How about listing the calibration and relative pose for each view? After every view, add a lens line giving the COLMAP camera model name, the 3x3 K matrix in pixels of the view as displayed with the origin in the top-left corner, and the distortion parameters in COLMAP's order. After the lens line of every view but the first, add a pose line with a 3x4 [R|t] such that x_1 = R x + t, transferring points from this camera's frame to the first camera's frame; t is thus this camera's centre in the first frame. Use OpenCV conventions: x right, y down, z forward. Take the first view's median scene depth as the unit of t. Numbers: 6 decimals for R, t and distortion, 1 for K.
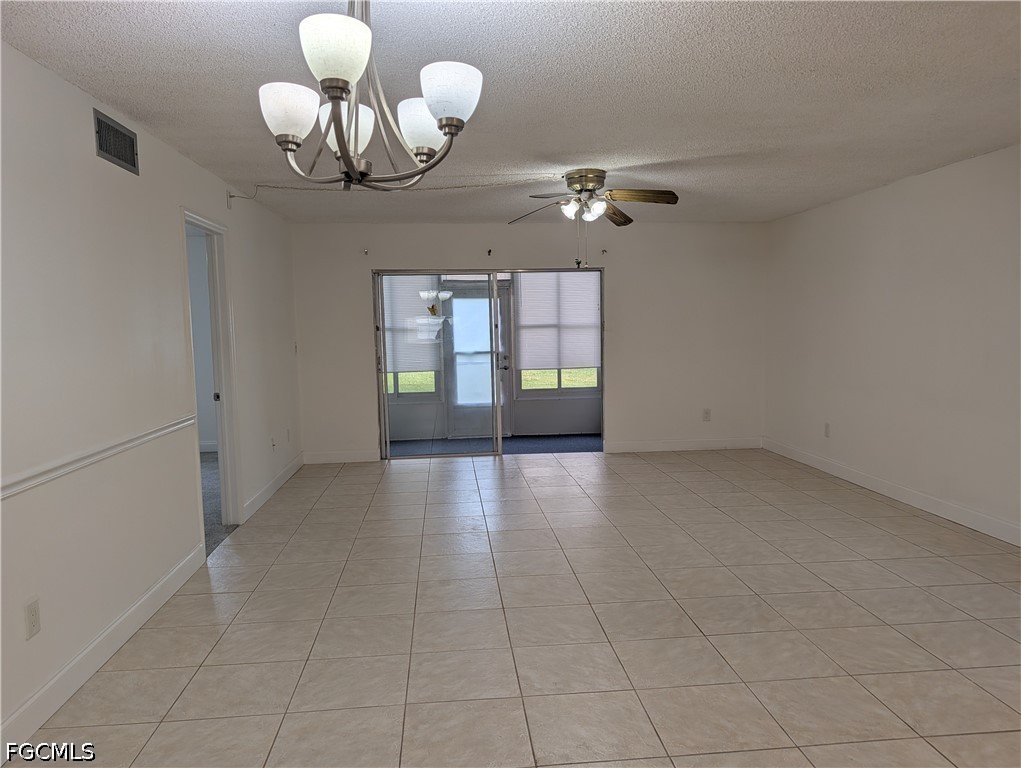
lens RADIAL K [[739.8, 0, 518.3], [0, 739.8, 390.6], [0, 0, 1]] dist [0.030723, -0.037684]
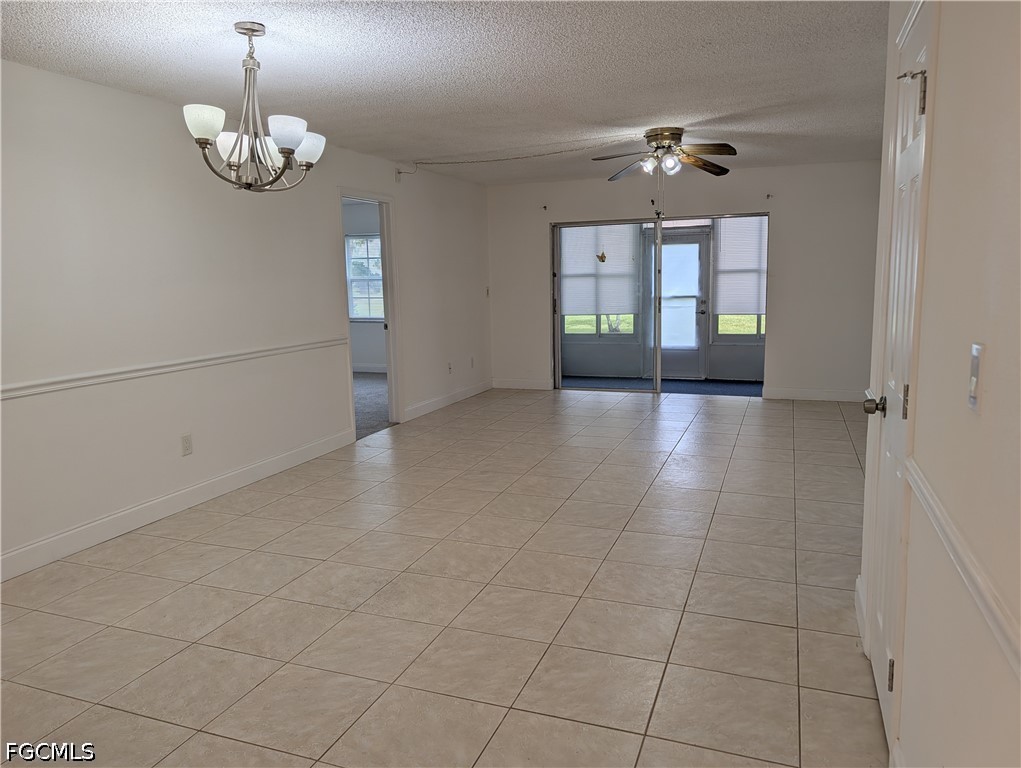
lens RADIAL K [[739.8, 0, 504.3], [0, 739.8, 387.4], [0, 0, 1]] dist [0.030723, -0.037684]
pose [[0.892493, 0.067597, -0.445967, 0.374562], [-0.036717, 0.996313, 0.077535, 0.006488], [0.449564, -0.052825, 0.891685, -0.095838]]
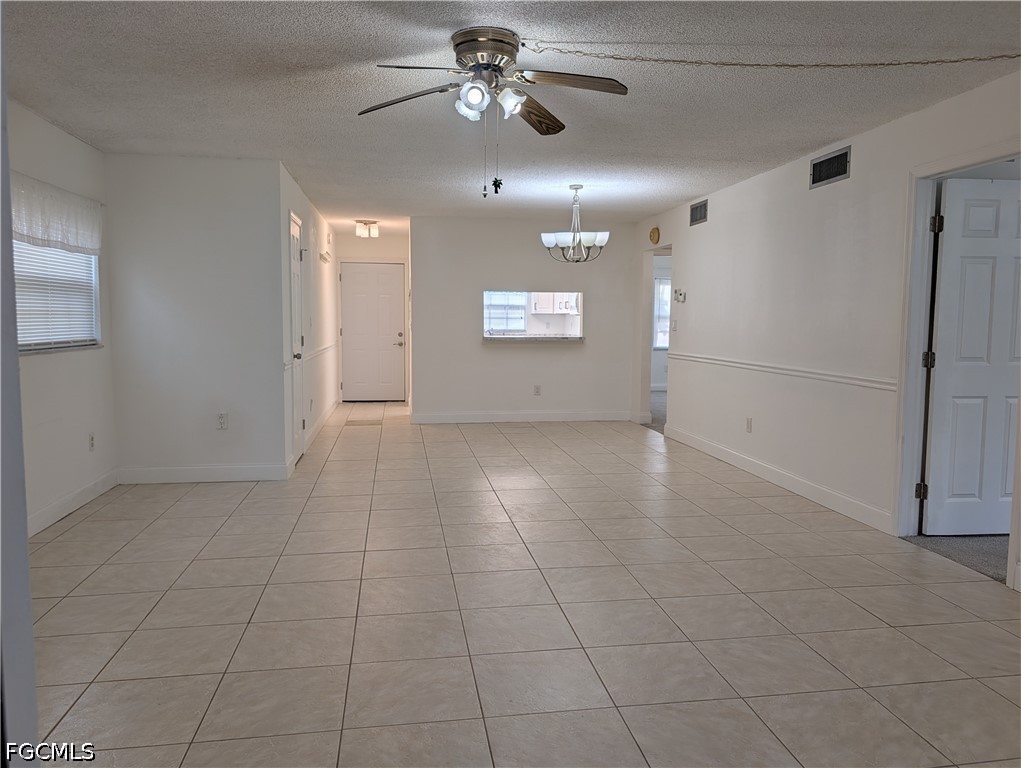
lens RADIAL K [[739.8, 0, 507.7], [0, 739.8, 377.5], [0, 0, 1]] dist [0.030723, -0.037684]
pose [[-0.998811, 0.014669, -0.046492, 0.100708], [0.006392, 0.984826, 0.173425, -0.120302], [0.048331, 0.172921, -0.983749, 1.579205]]
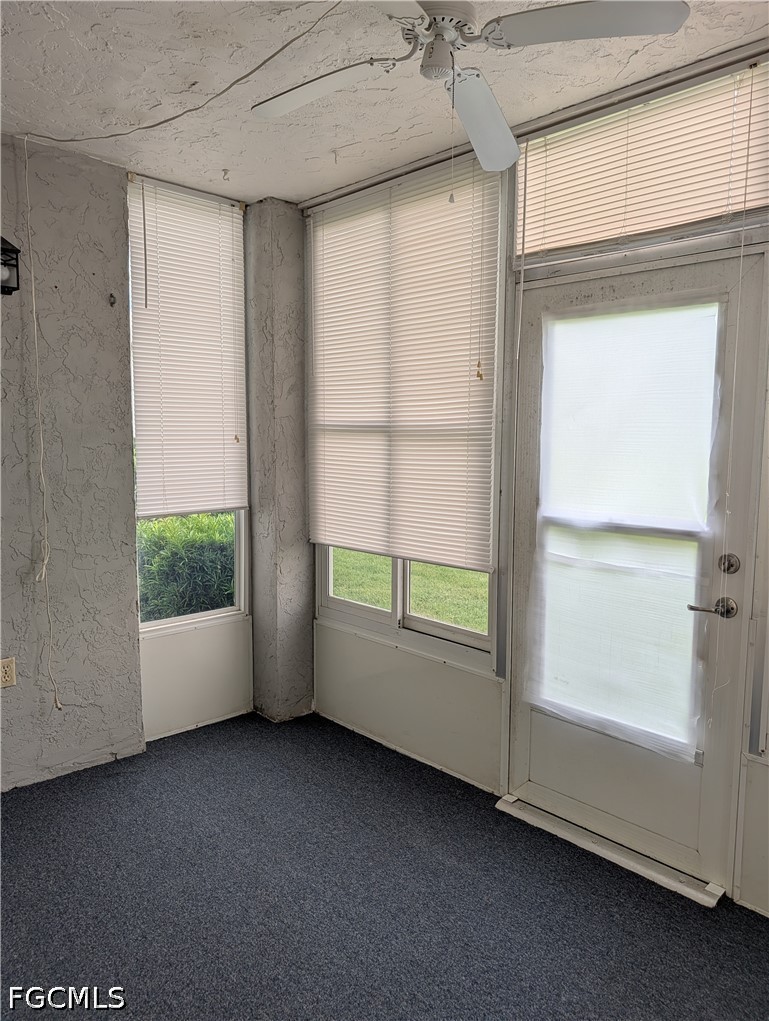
lens RADIAL K [[735.2, 0, 394.0], [0, 735.2, 520.3], [0, 0, 1]] dist [0.032309, -0.037546]
pose [[0.612119, 0.120402, -0.781546, 0.177834], [-0.096337, 0.992333, 0.077422, -0.121504], [0.784876, 0.027900, 0.619025, 1.420895]]
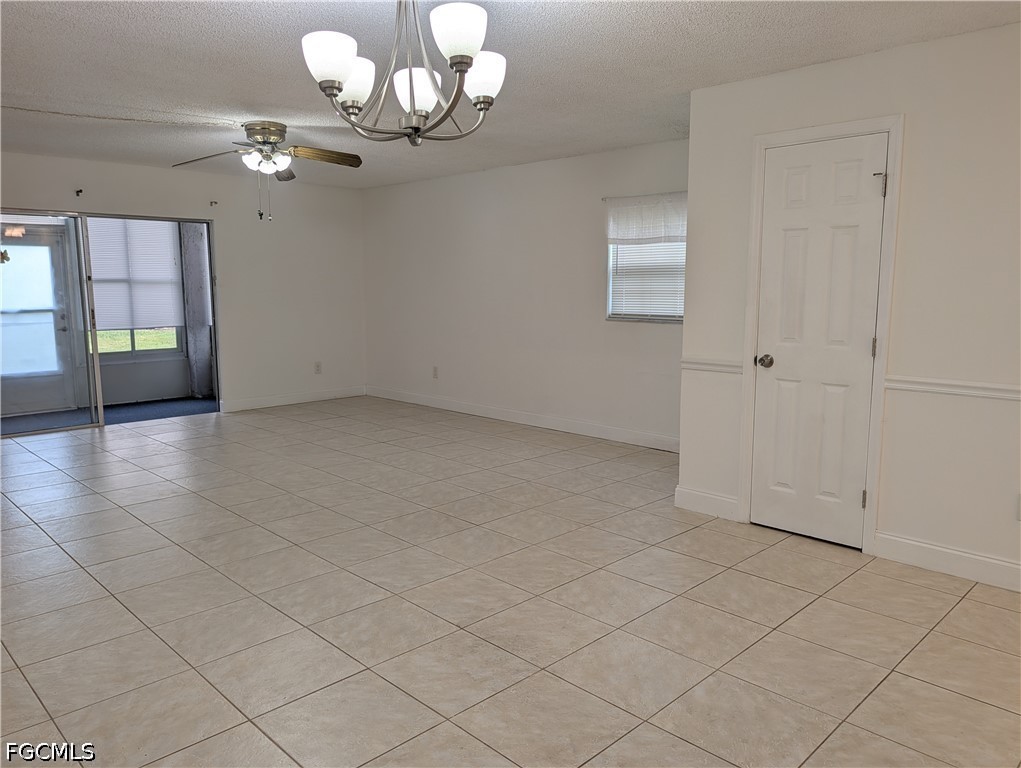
lens RADIAL K [[739.8, 0, 521.1], [0, 739.8, 379.6], [0, 0, 1]] dist [0.030723, -0.037684]
pose [[0.771825, -0.066180, 0.632381, -0.288669], [0.045399, 0.997766, 0.049008, 0.017015], [-0.634212, -0.009116, 0.773105, -0.004520]]
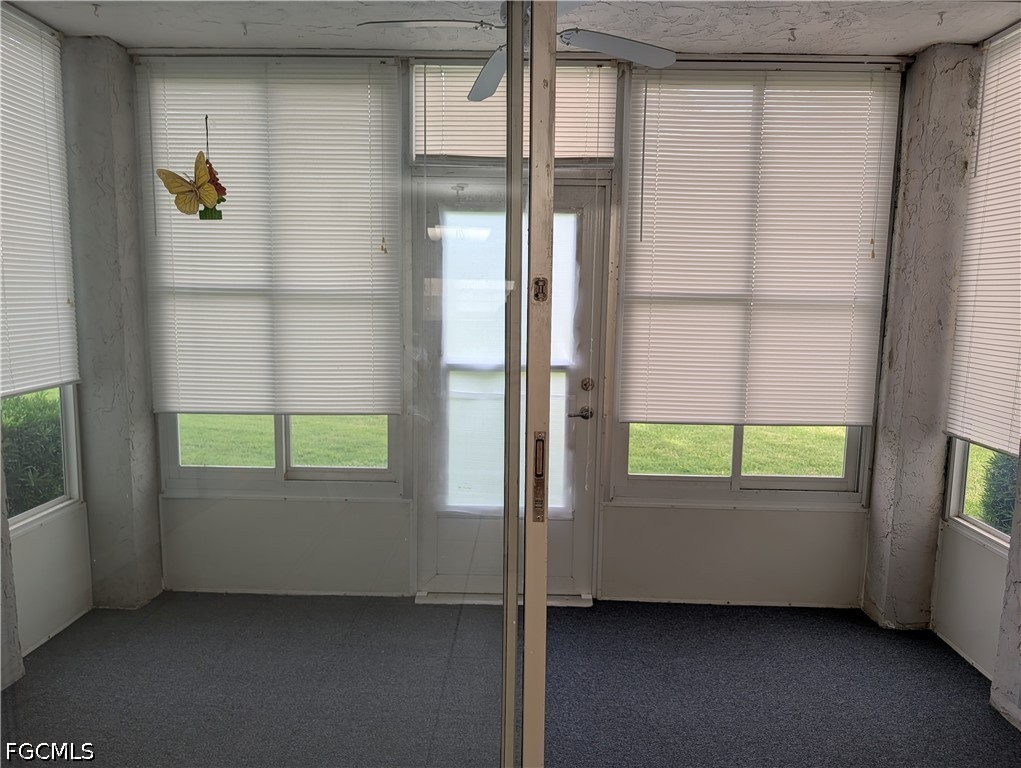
lens RADIAL K [[739.8, 0, 509.9], [0, 739.8, 402.7], [0, 0, 1]] dist [0.030723, -0.037684]
pose [[0.990007, 0.053096, -0.130642, -0.012756], [-0.046817, 0.997617, 0.050676, -0.096216], [0.133021, -0.044054, 0.990134, 1.176472]]
